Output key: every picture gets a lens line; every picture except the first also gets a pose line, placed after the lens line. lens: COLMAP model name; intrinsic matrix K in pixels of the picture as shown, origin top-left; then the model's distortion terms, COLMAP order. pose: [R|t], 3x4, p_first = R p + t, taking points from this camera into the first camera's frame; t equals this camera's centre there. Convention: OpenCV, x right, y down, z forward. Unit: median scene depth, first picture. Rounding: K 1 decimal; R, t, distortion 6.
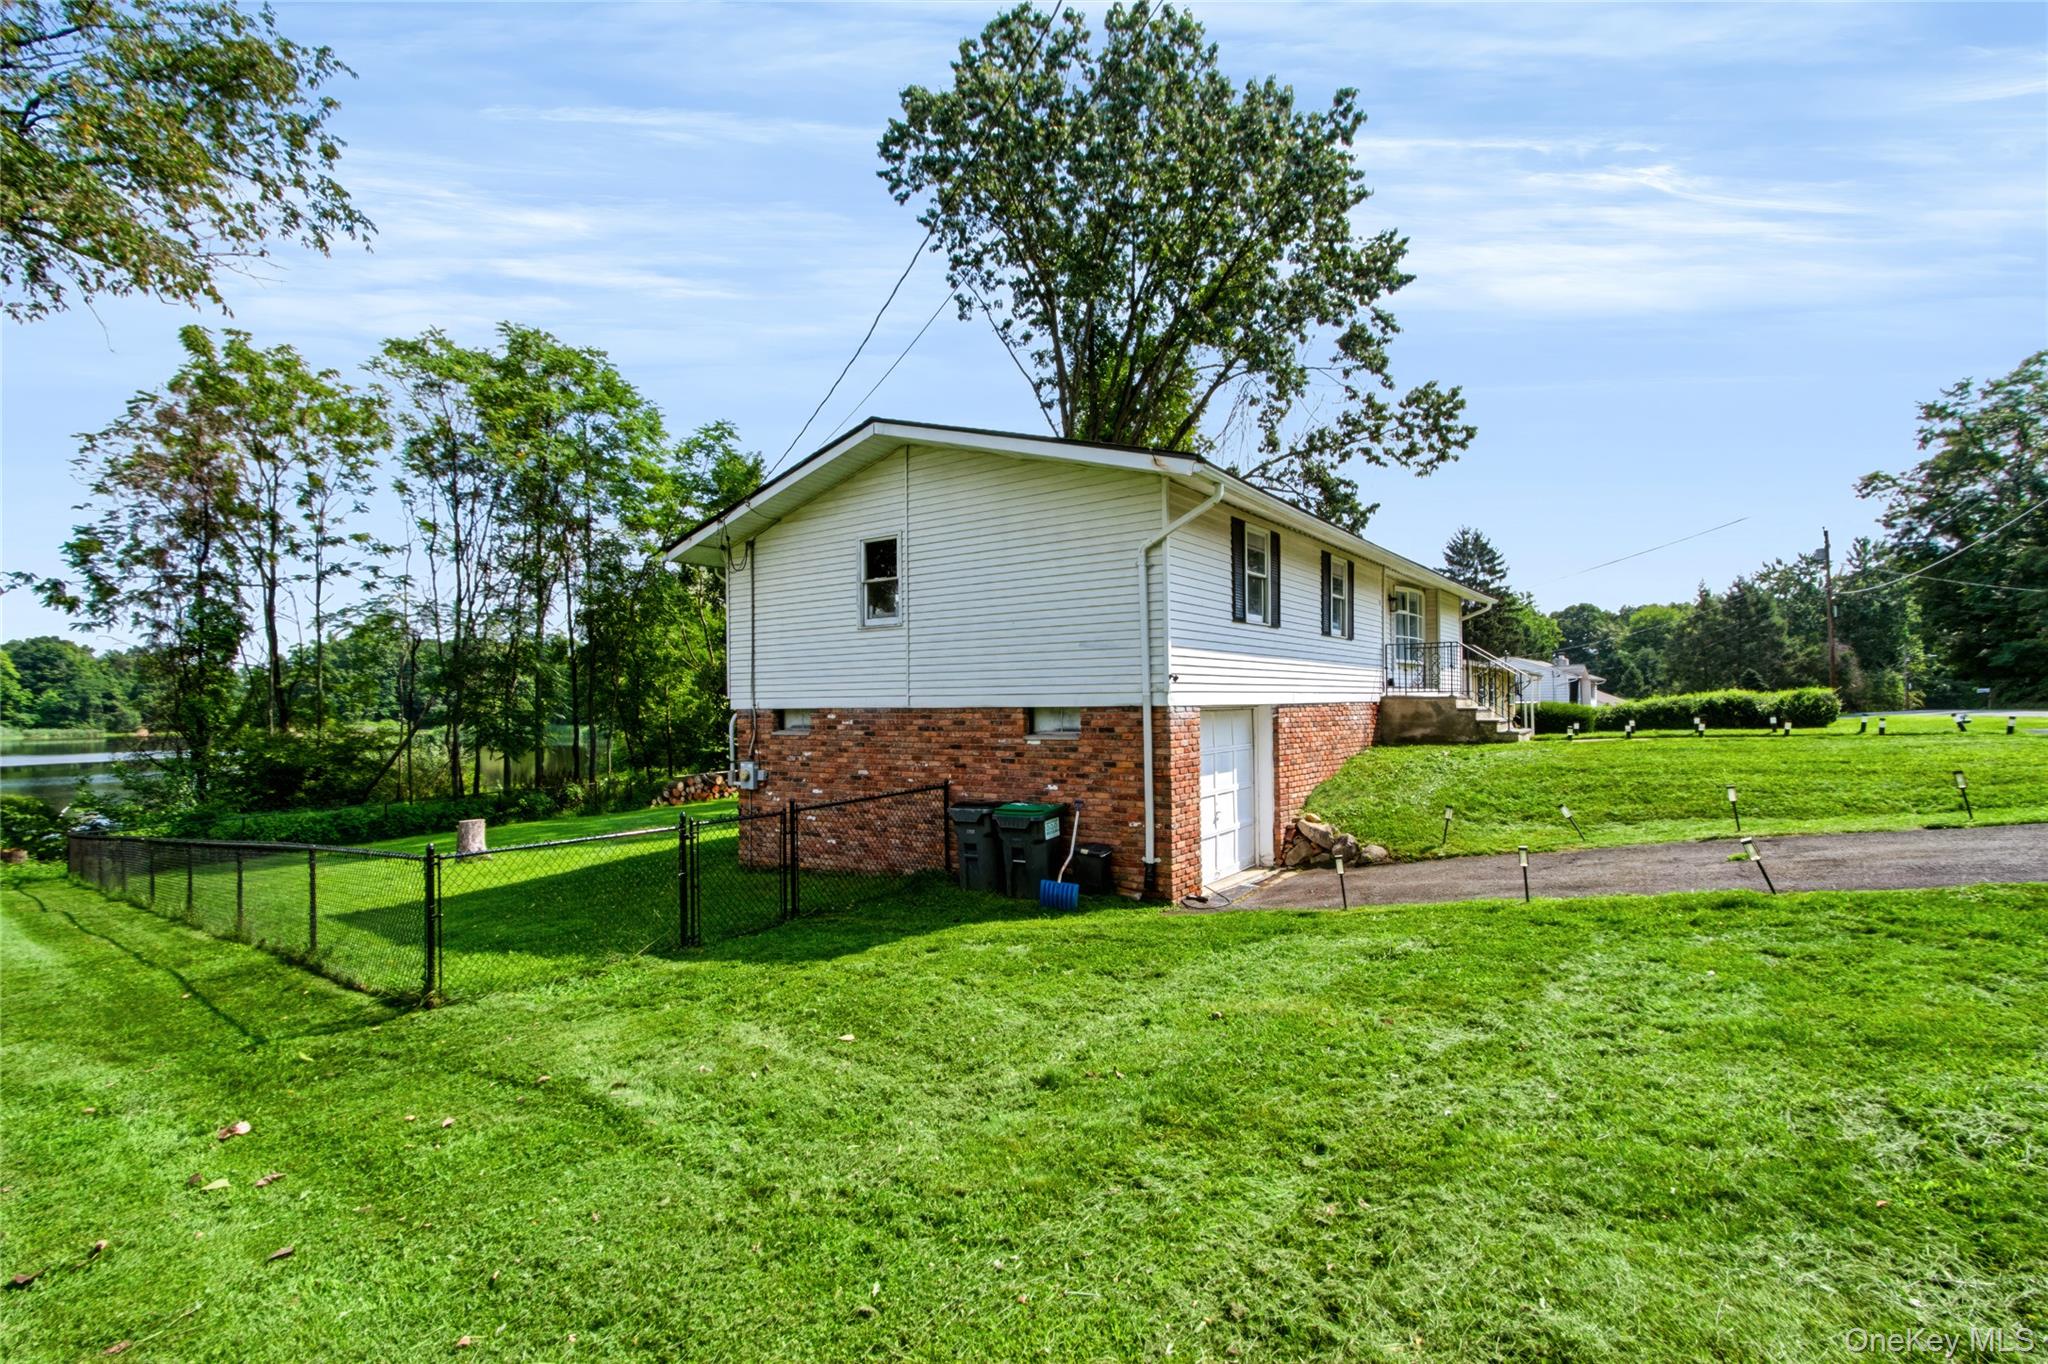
lens RADIAL K [[945.7, 0, 1039.8], [0, 945.7, 696.4], [0, 0, 1]] dist [0.007038, -0.002624]
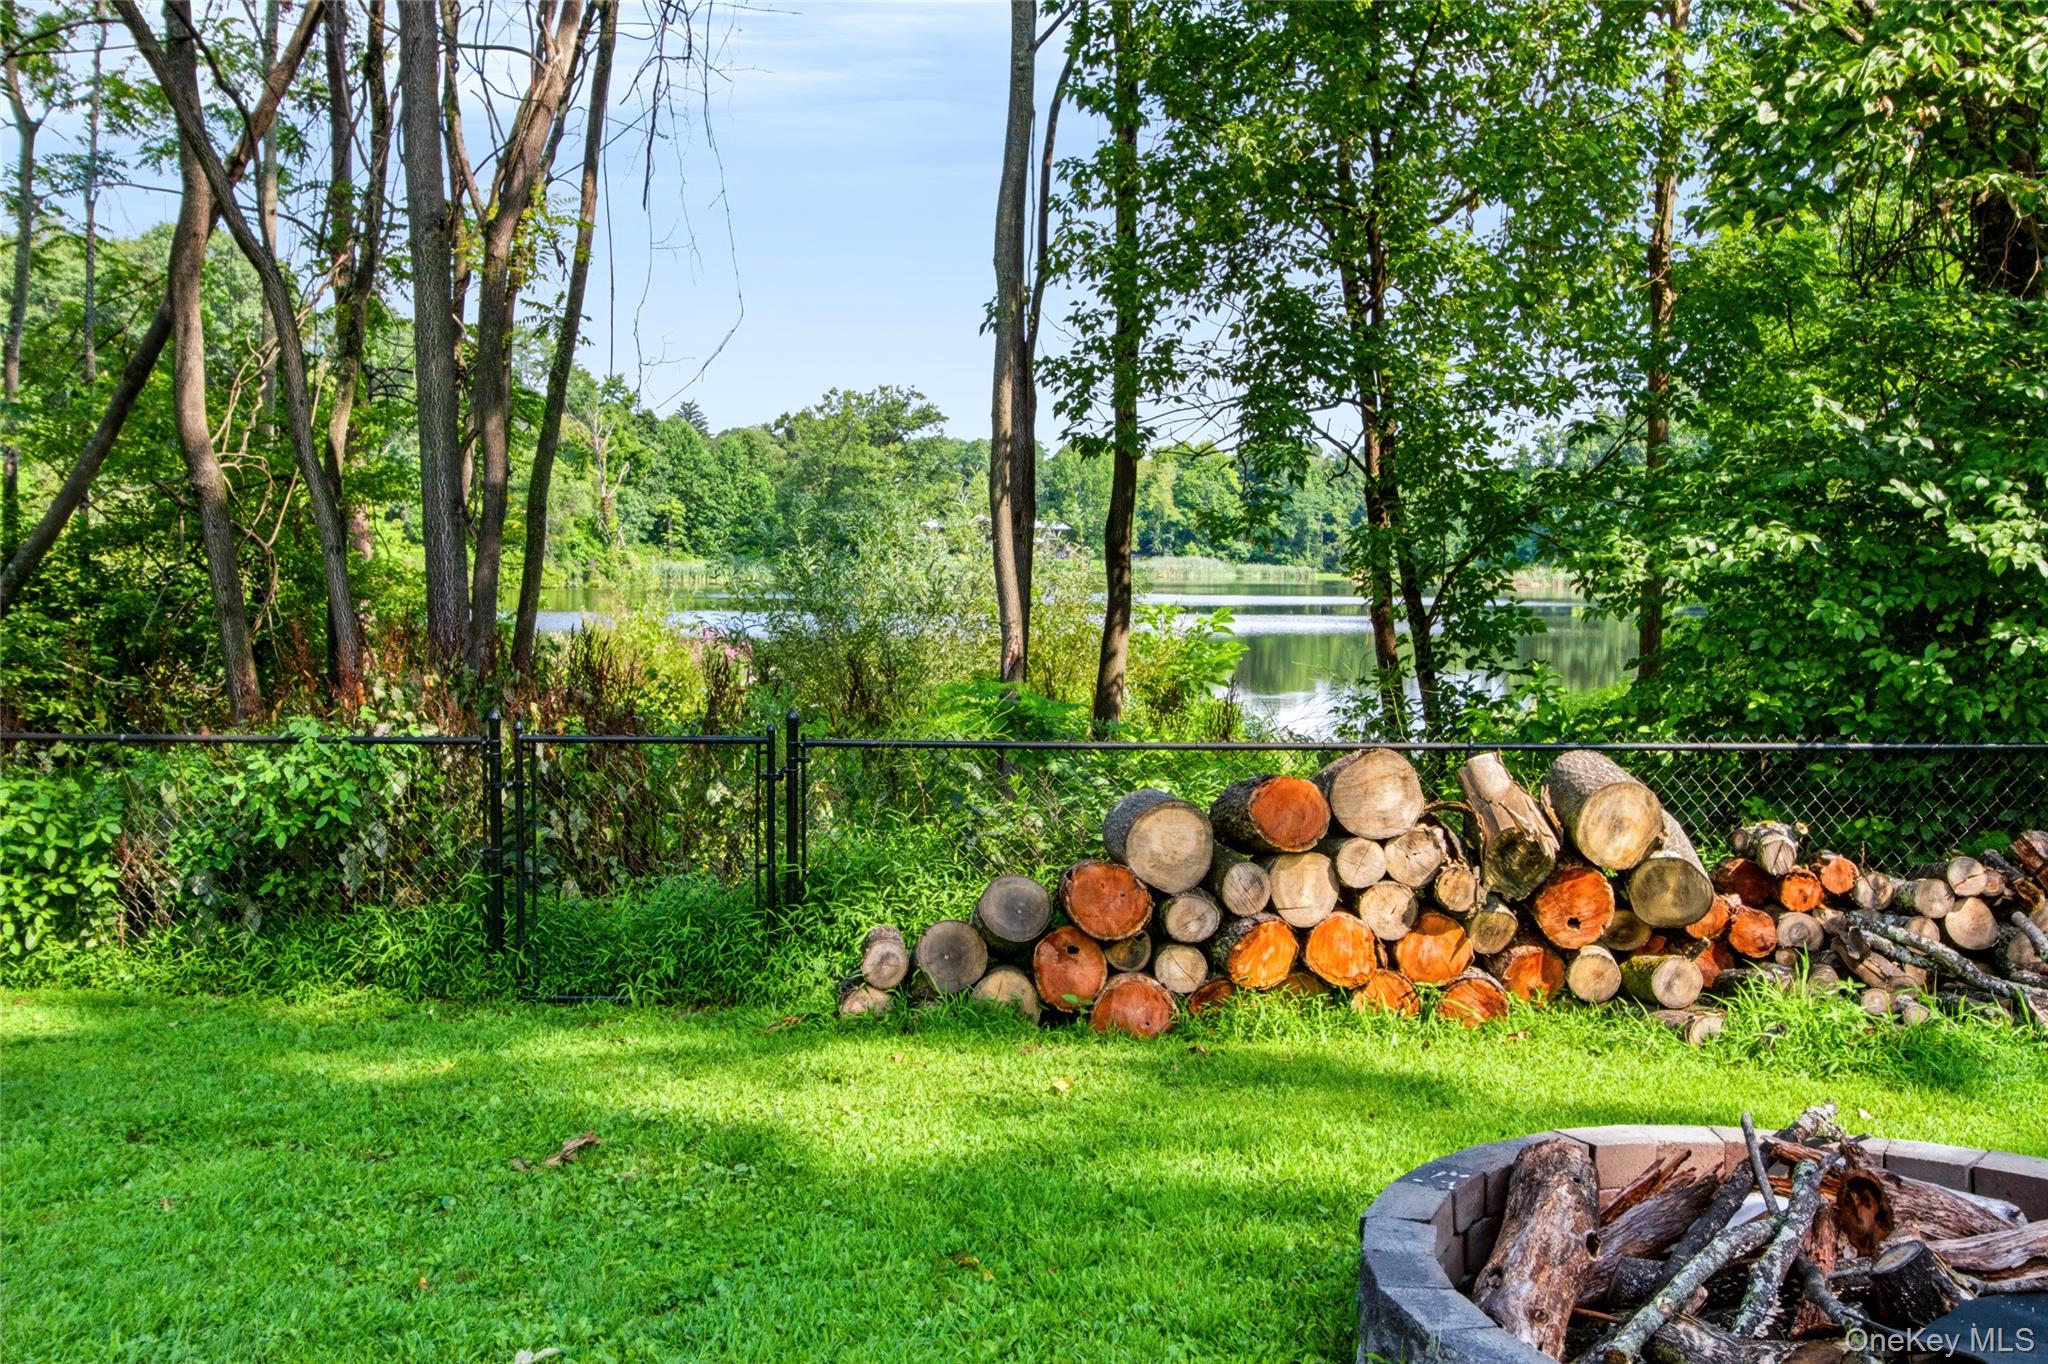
lens RADIAL K [[1813.3, 0, 1027.4], [0, 1813.3, 676.4], [0, 0, 1]] dist [0.000411, -0.001364]
pose [[0.553516, 0.077107, -0.829262, -0.232767], [-0.014597, 0.996450, 0.082909, 0.062337], [0.832711, -0.033787, 0.552676, 0.906966]]
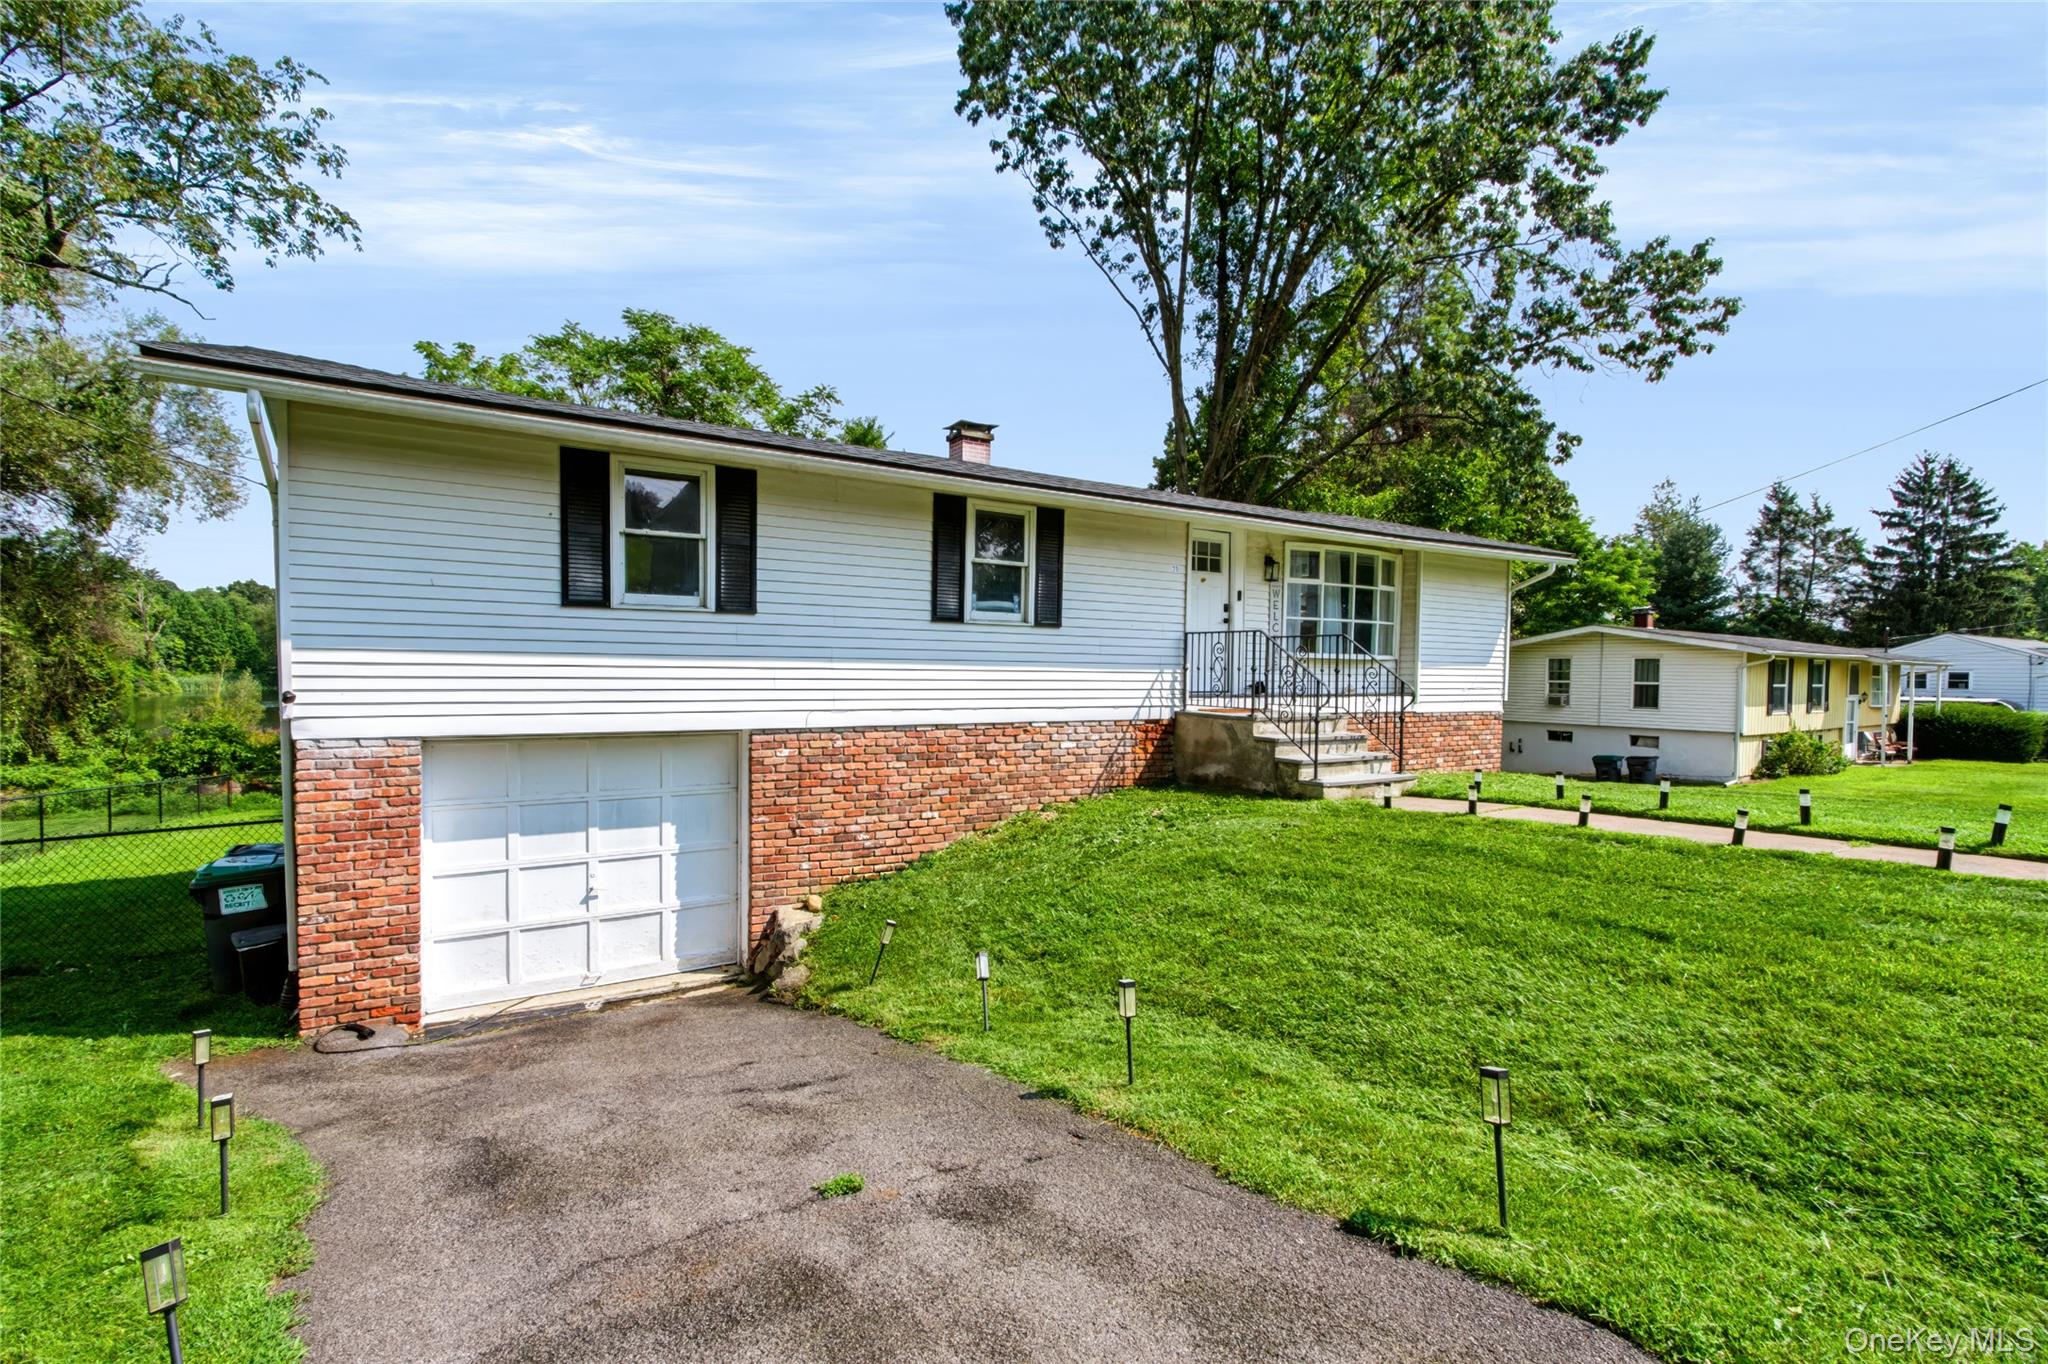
lens RADIAL K [[945.7, 0, 1022.2], [0, 945.7, 699.0], [0, 0, 1]] dist [0.007038, -0.002624]
pose [[0.925768, 0.037329, -0.376246, 0.249931], [-0.022904, 0.998824, 0.042741, -0.016702], [0.377399, -0.030951, 0.925533, 0.171464]]
